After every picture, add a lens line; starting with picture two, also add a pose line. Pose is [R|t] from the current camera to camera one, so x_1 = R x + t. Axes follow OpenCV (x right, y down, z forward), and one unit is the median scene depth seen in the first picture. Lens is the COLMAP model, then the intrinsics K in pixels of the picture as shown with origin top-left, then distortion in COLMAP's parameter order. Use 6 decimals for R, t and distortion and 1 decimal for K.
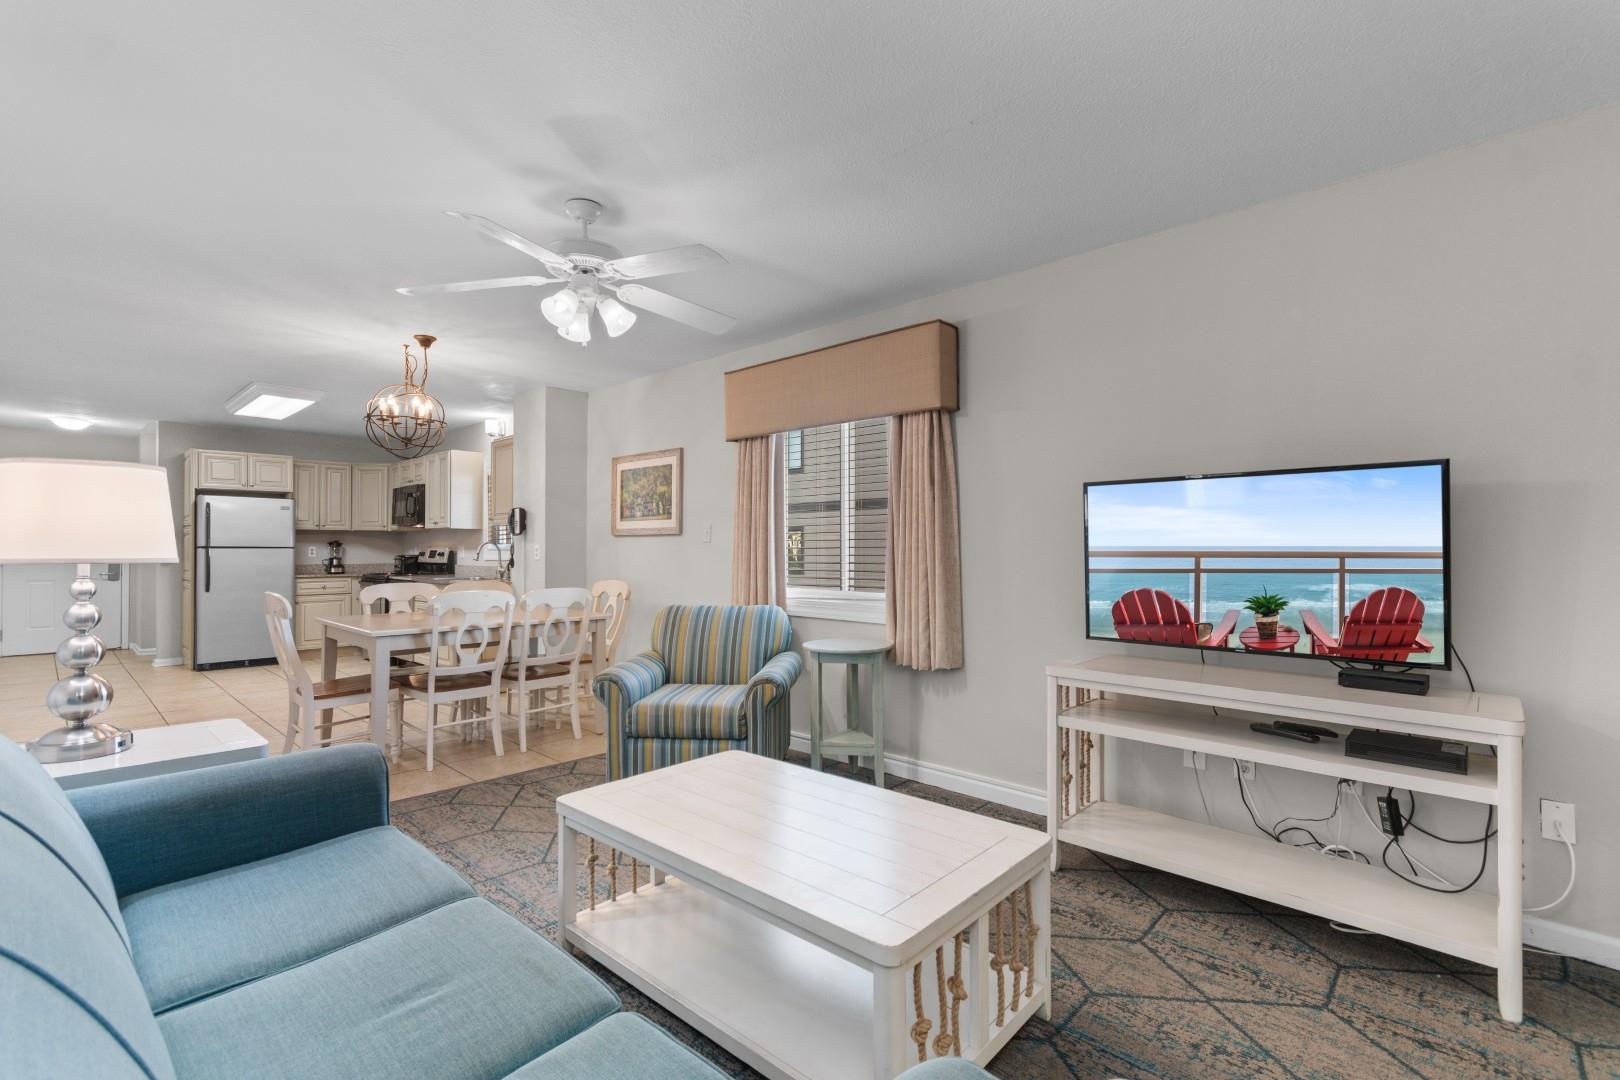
lens RADIAL K [[720.0, 0, 818.6], [0, 720.0, 544.9], [0, 0, 1]] dist [-0.000854, 0.000965]
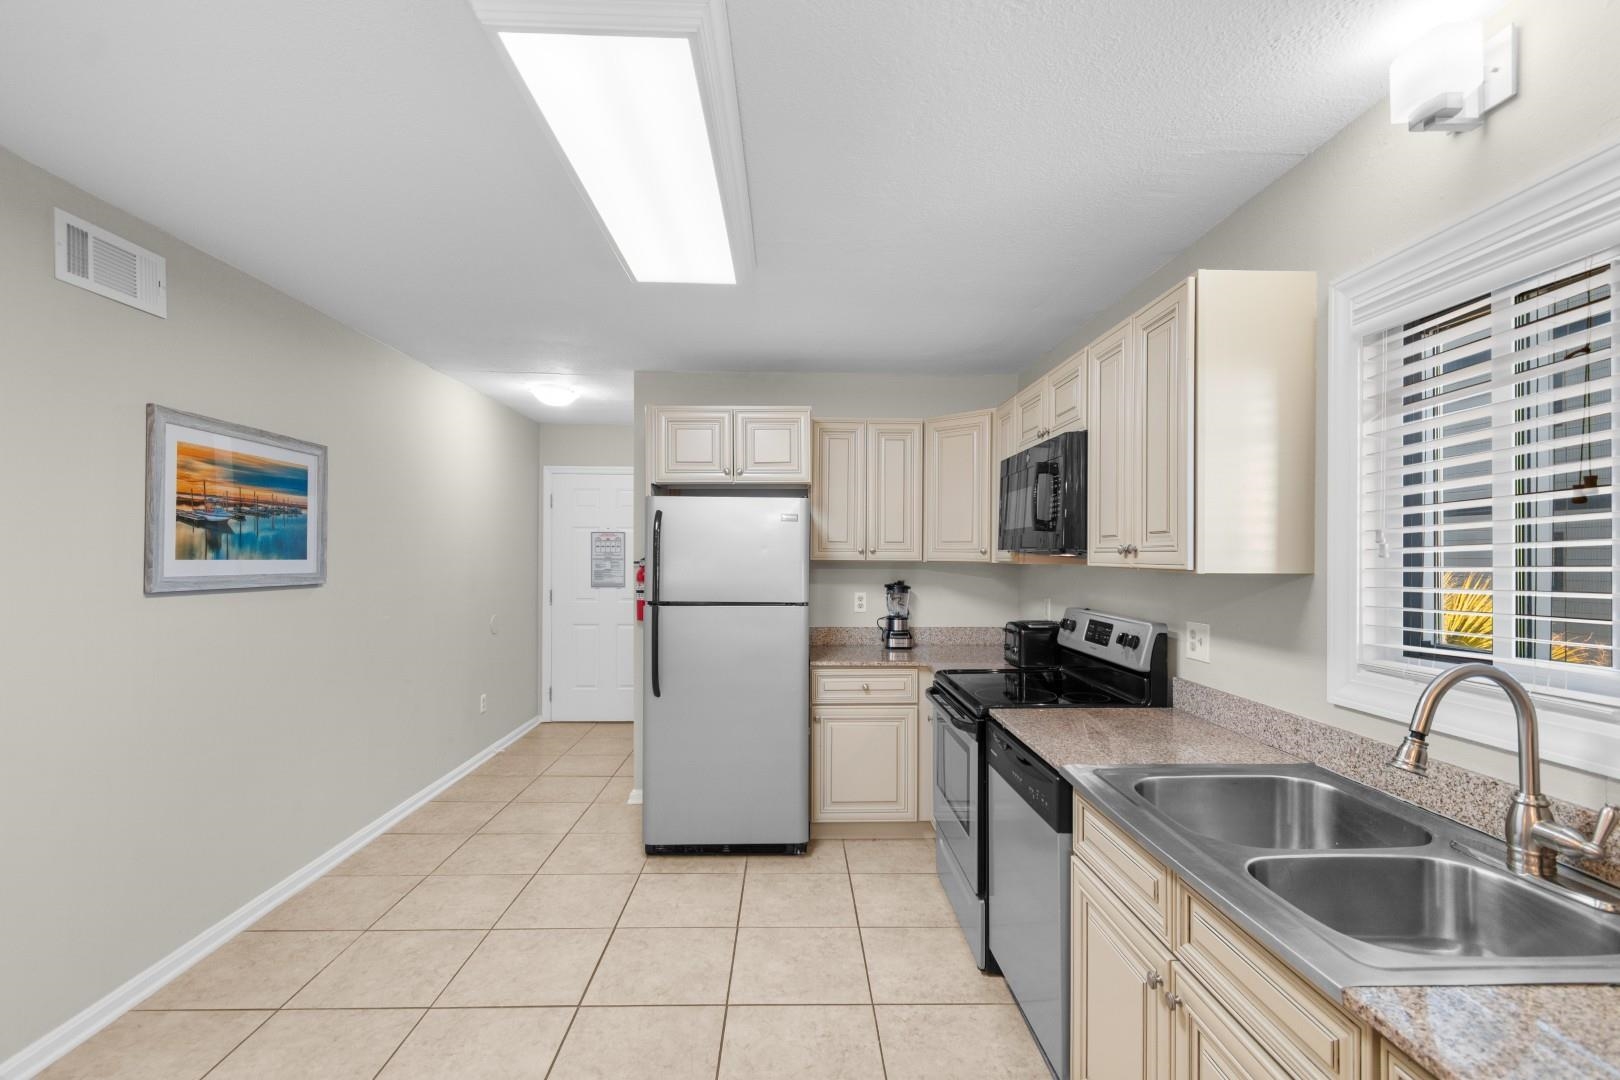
lens RADIAL K [[720.0, 0, 811.9], [0, 720.0, 550.8], [0, 0, 1]] dist [-0.000854, 0.000965]
pose [[0.699753, 0.000037, -0.714385, -0.385299], [-0.001340, 0.999998, -0.001260, -0.027927], [0.714383, 0.001839, 0.699752, 0.655712]]
